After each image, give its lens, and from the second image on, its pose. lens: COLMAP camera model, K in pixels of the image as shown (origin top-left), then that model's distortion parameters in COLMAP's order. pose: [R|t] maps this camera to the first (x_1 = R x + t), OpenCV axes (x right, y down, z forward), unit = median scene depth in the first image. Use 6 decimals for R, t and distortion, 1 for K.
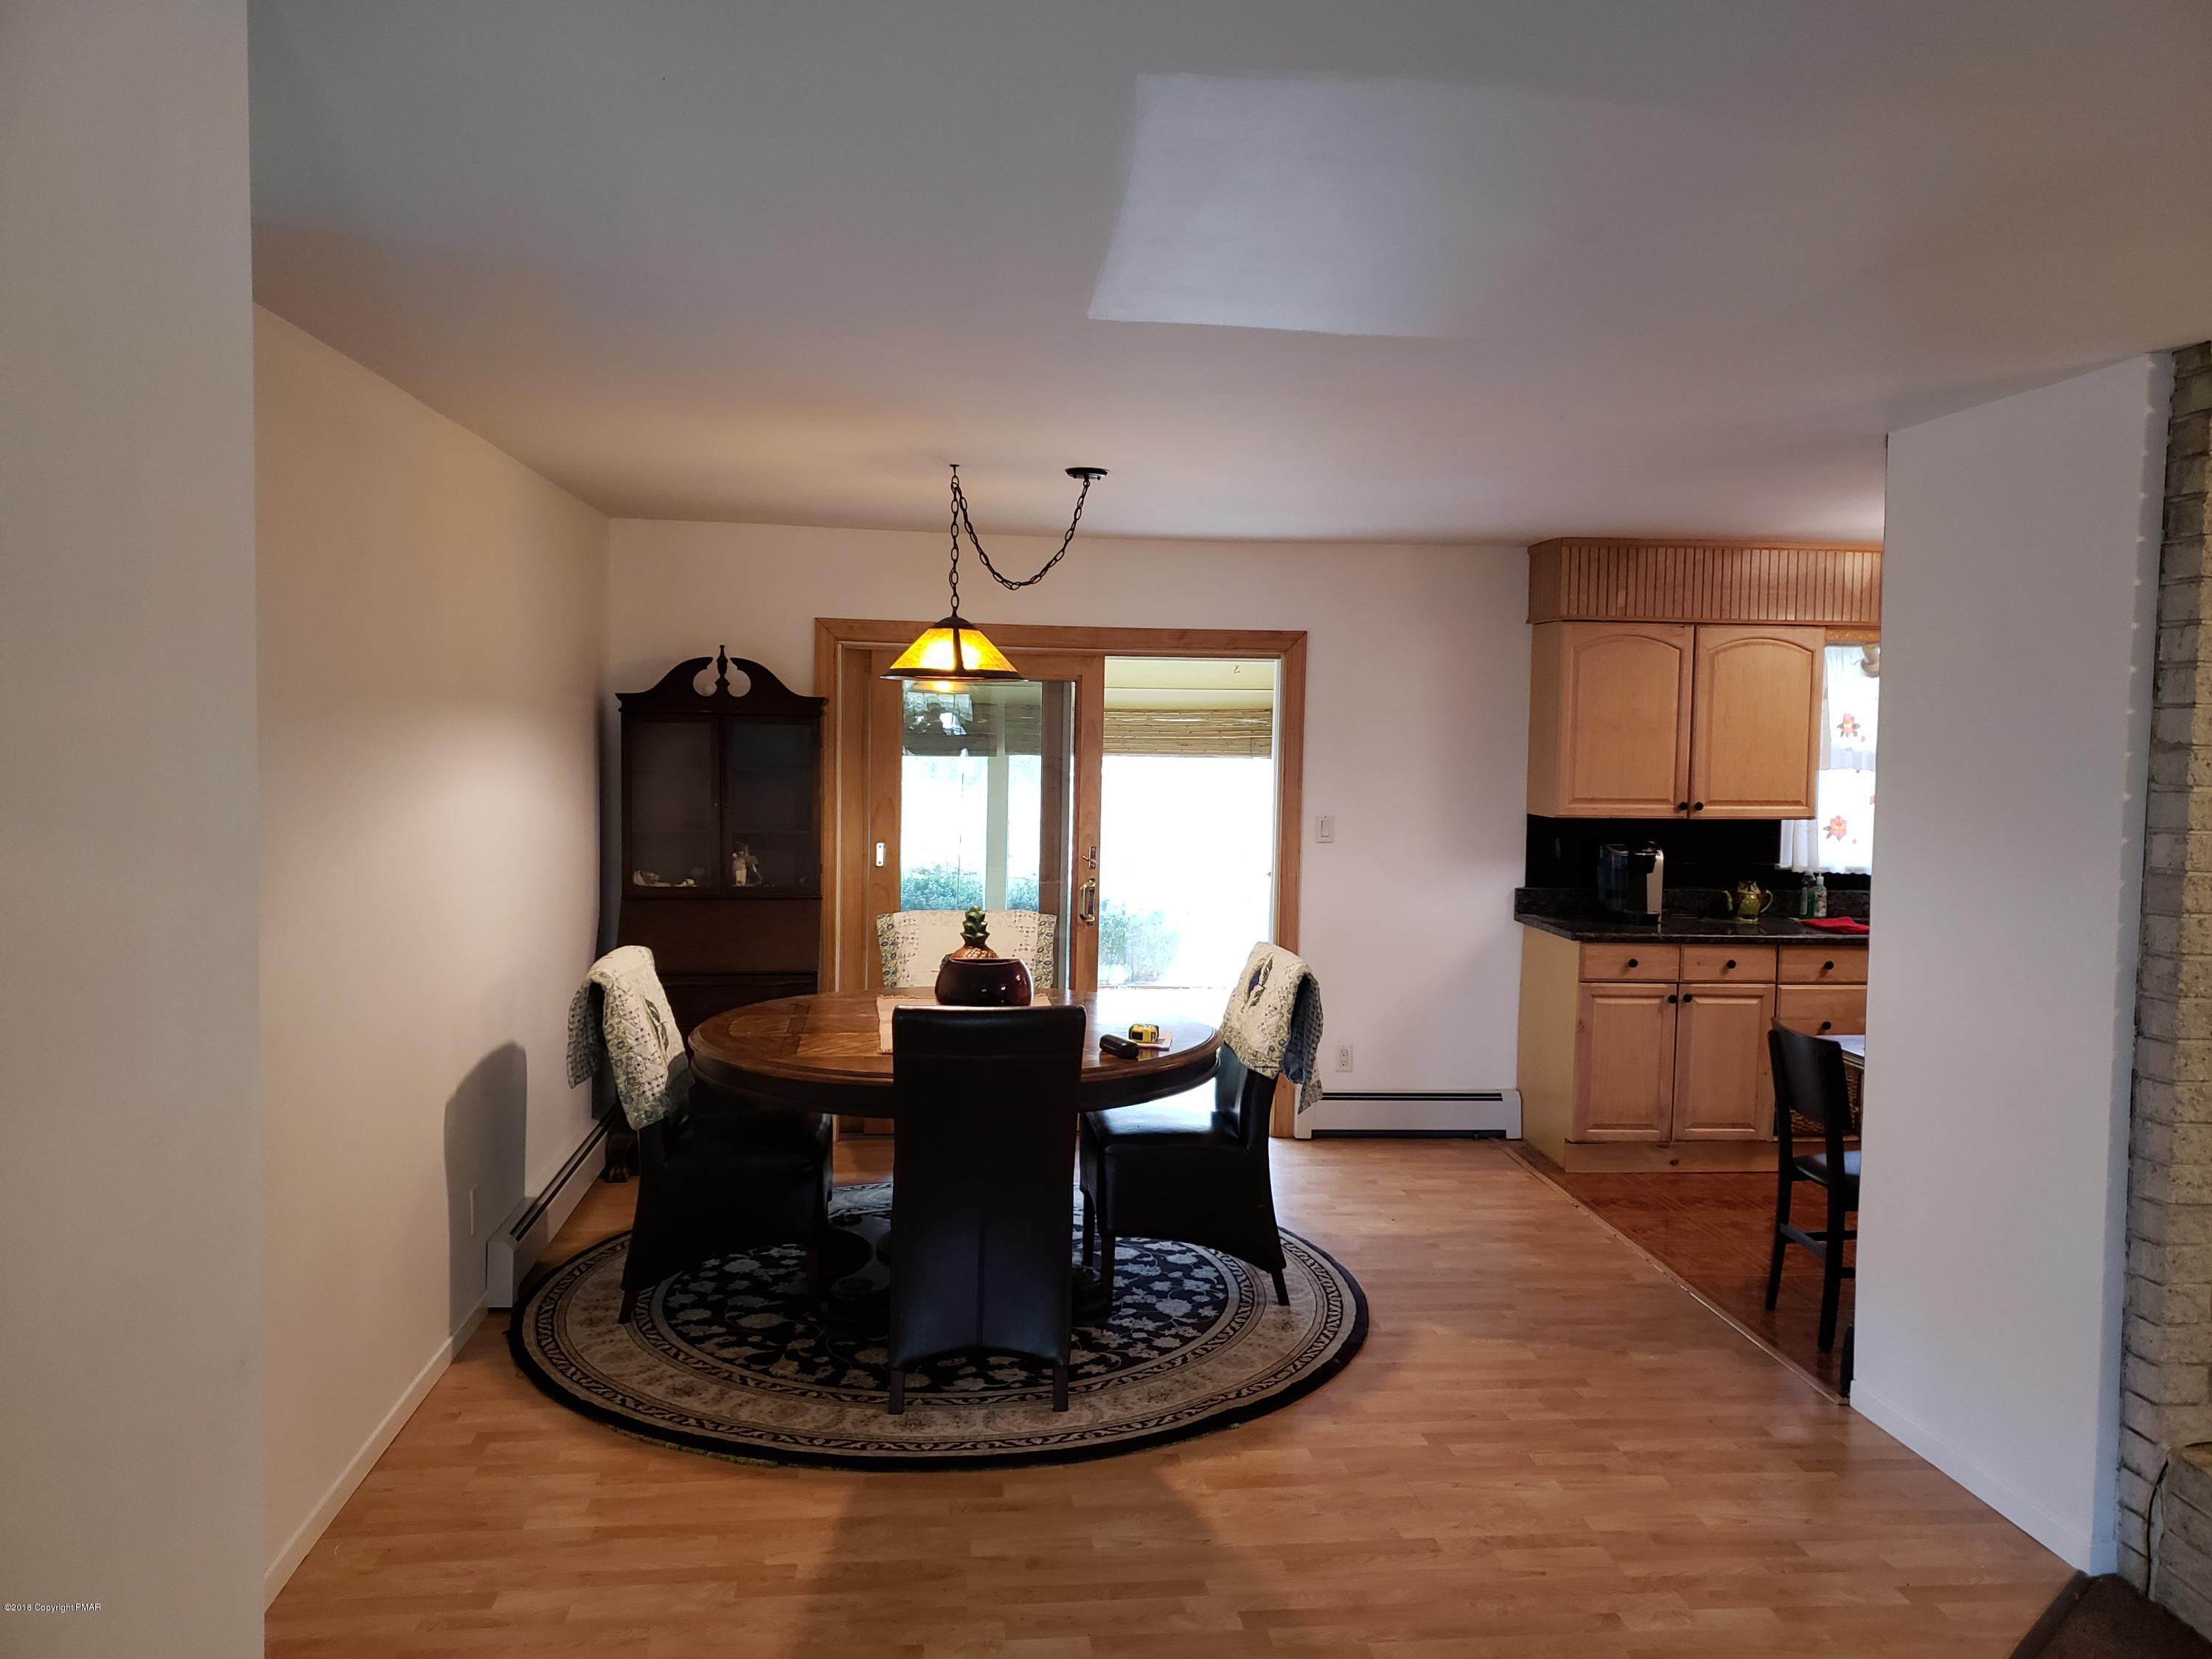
lens RADIAL K [[1703.8, 0, 1107.3], [0, 1703.8, 830.4], [0, 0, 1]] dist [0.001766, -0.000194]
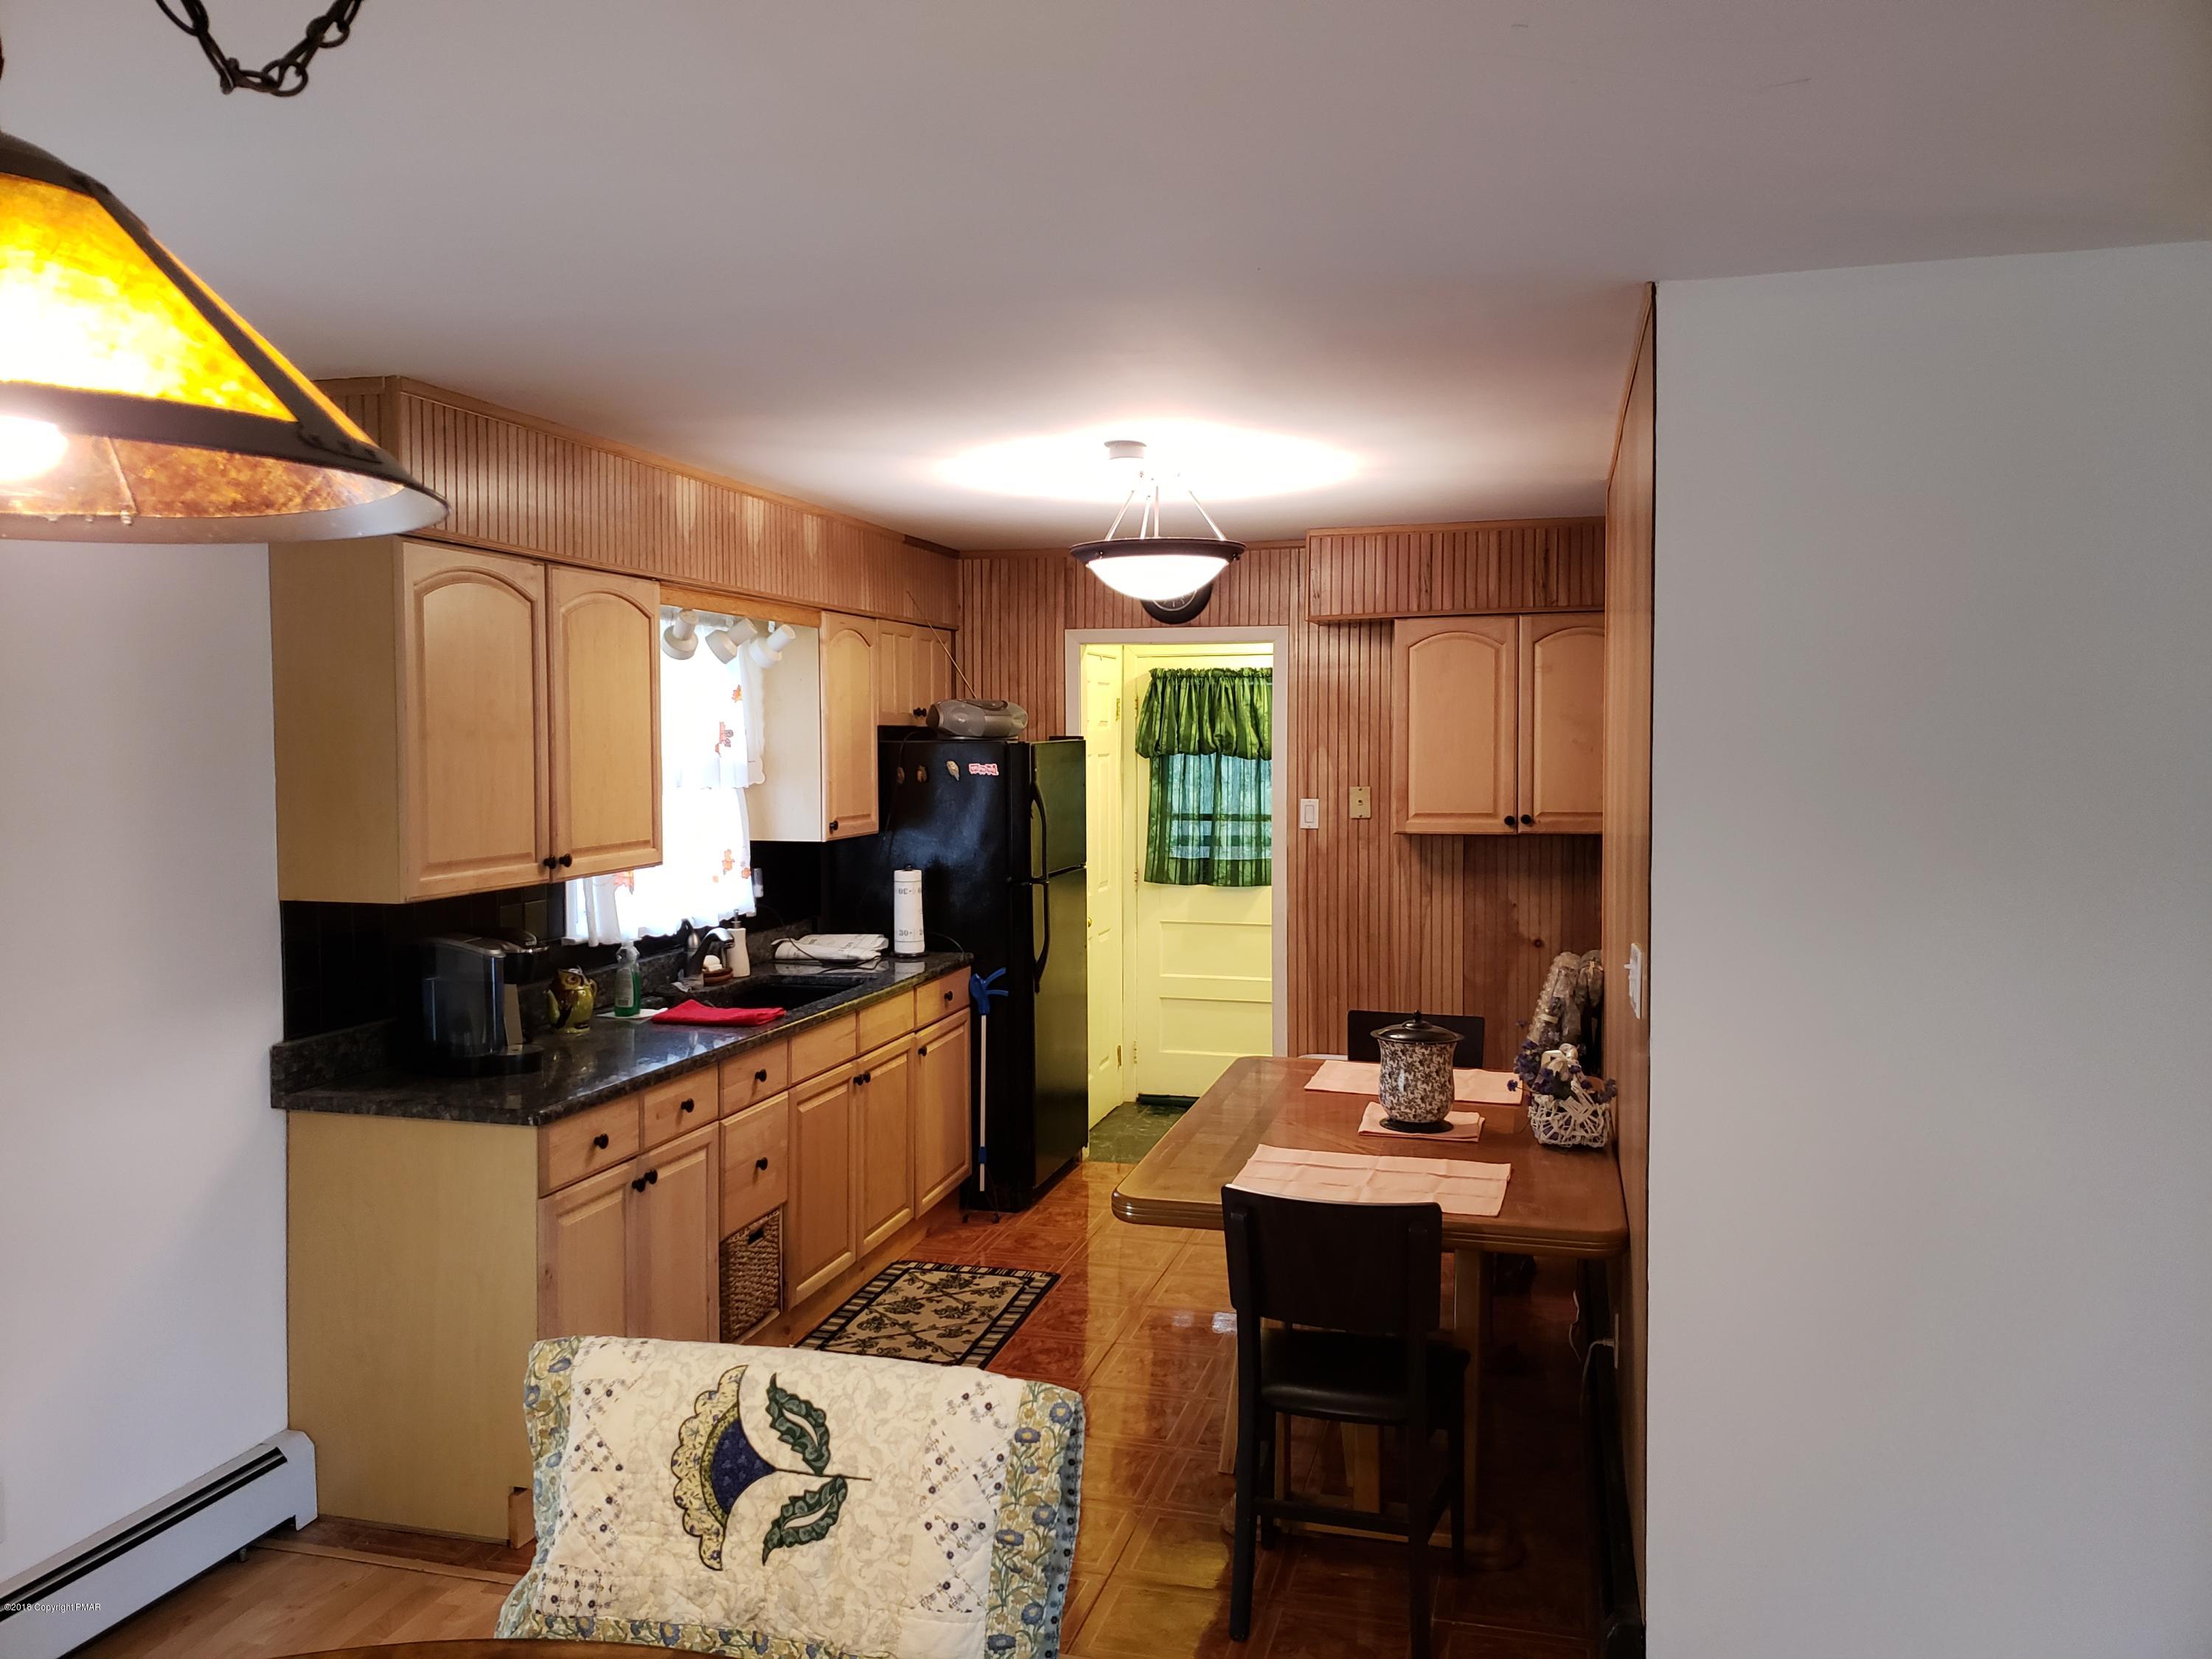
lens RADIAL K [[1703.8, 0, 1104.7], [0, 1703.8, 819.2], [0, 0, 1]] dist [0.001766, -0.000194]
pose [[0.357961, -0.059032, 0.931868, -0.167206], [0.065960, 0.997105, 0.037827, -0.042808], [-0.931404, 0.047926, 0.360819, 0.650772]]
